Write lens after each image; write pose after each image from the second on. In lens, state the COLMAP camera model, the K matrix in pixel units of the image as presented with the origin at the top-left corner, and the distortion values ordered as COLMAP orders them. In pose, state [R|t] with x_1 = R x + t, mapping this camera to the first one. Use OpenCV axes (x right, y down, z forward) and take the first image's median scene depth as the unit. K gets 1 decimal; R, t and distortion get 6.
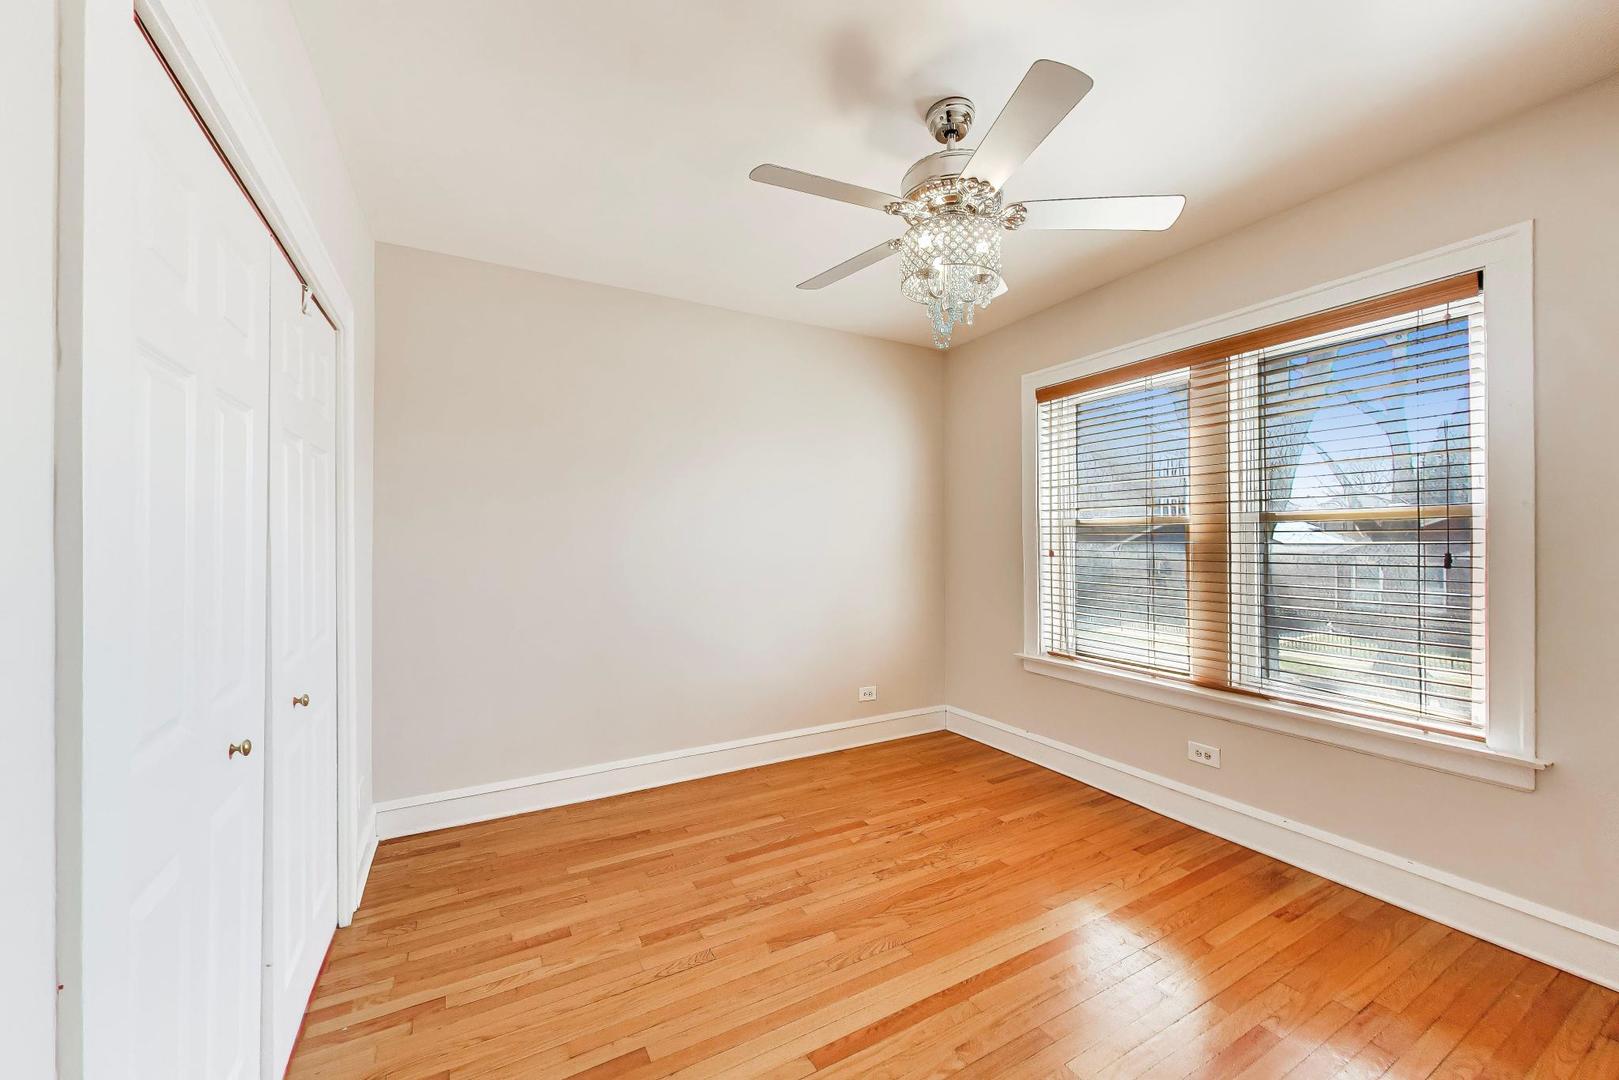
lens RADIAL K [[616.2, 0, 820.2], [0, 616.2, 542.1], [0, 0, 1]] dist [0.006005, -0.000596]
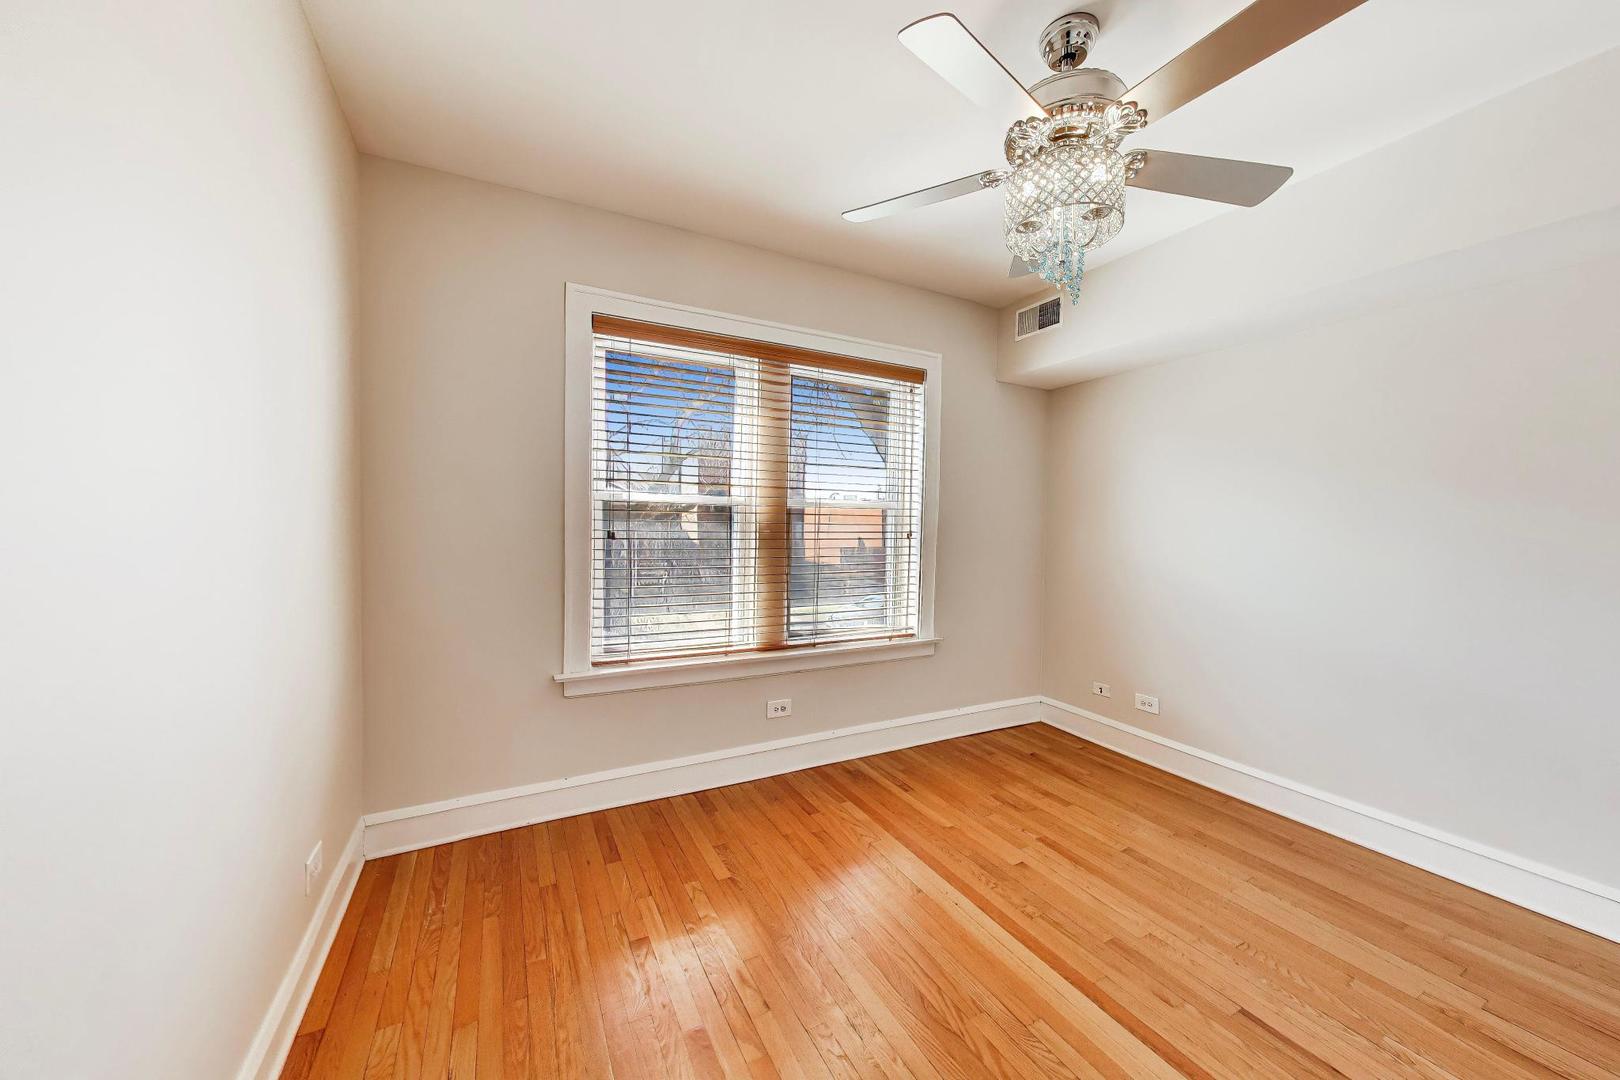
lens RADIAL K [[581.0, 0, 809.4], [0, 581.0, 538.8], [0, 0, 1]] dist [0.001418, 0.000072]
pose [[0.042588, -0.020754, 0.998877, -0.488030], [-0.008303, 0.999742, 0.021126, 0.007720], [-0.999058, -0.009193, 0.042405, 0.993907]]
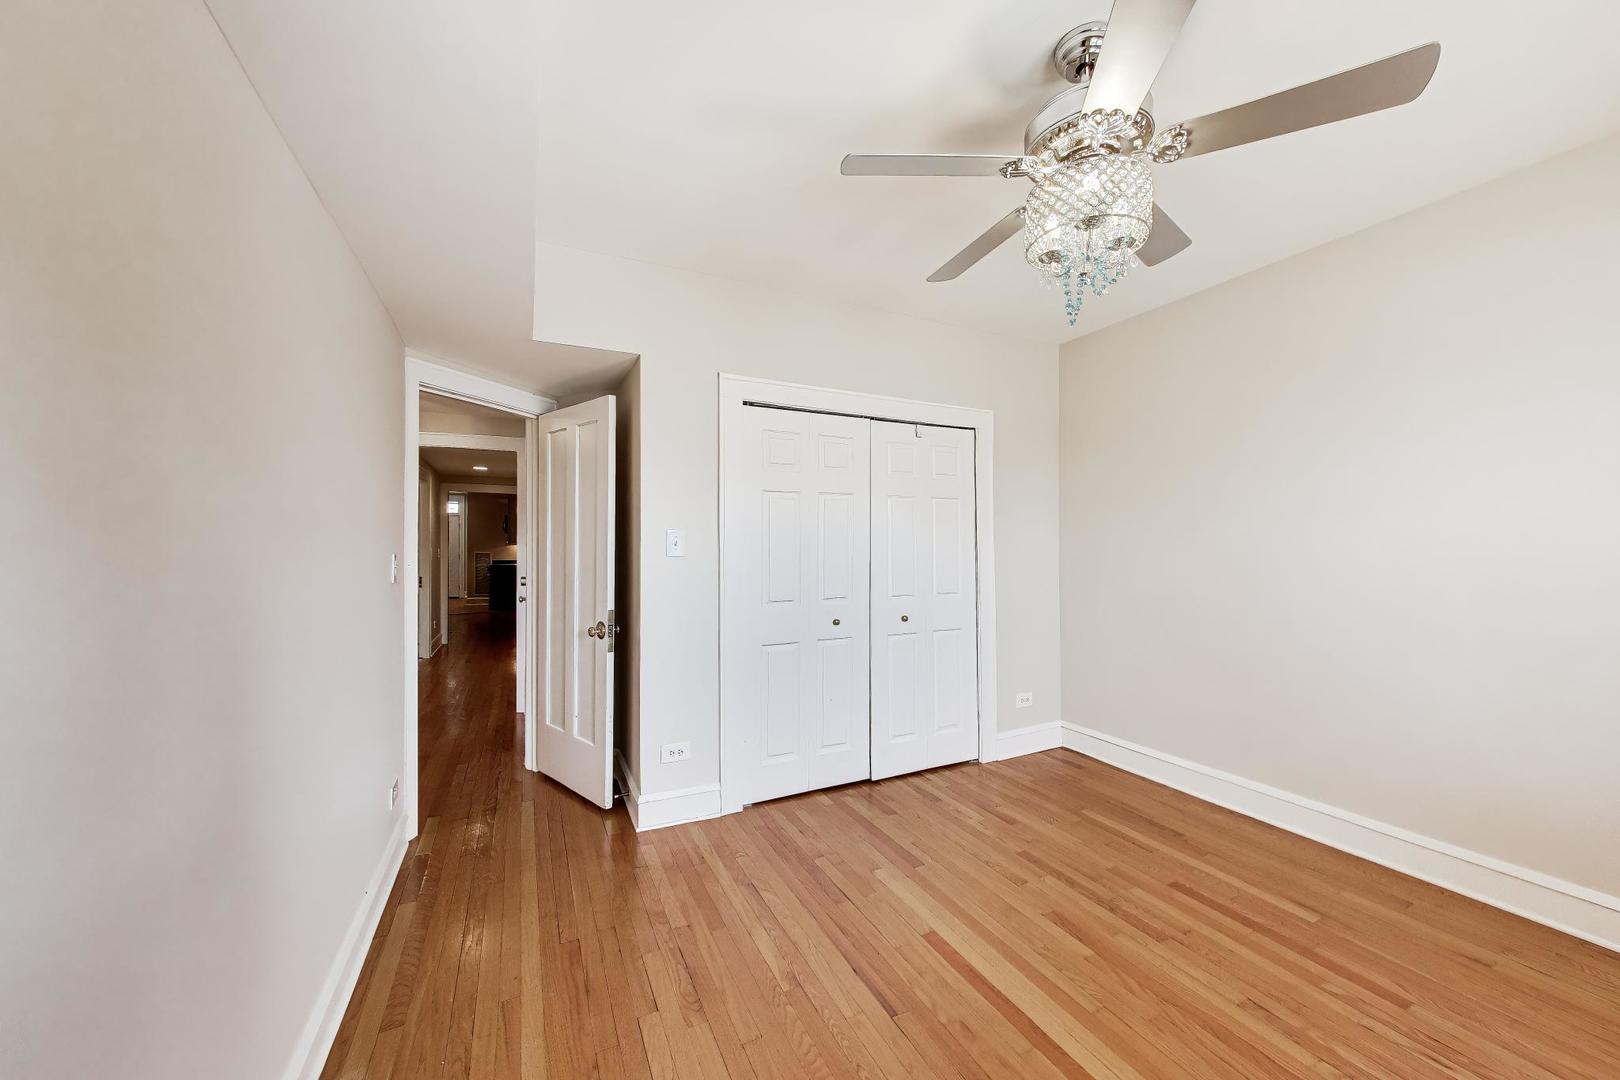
lens RADIAL K [[616.6, 0, 814.5], [0, 616.6, 537.0], [0, 0, 1]] dist [0.006005, -0.000596]
pose [[-0.072428, -0.015468, -0.997254, 0.825366], [0.000877, 0.999878, -0.015572, 0.003496], [0.997373, -0.002002, -0.072406, 0.522140]]
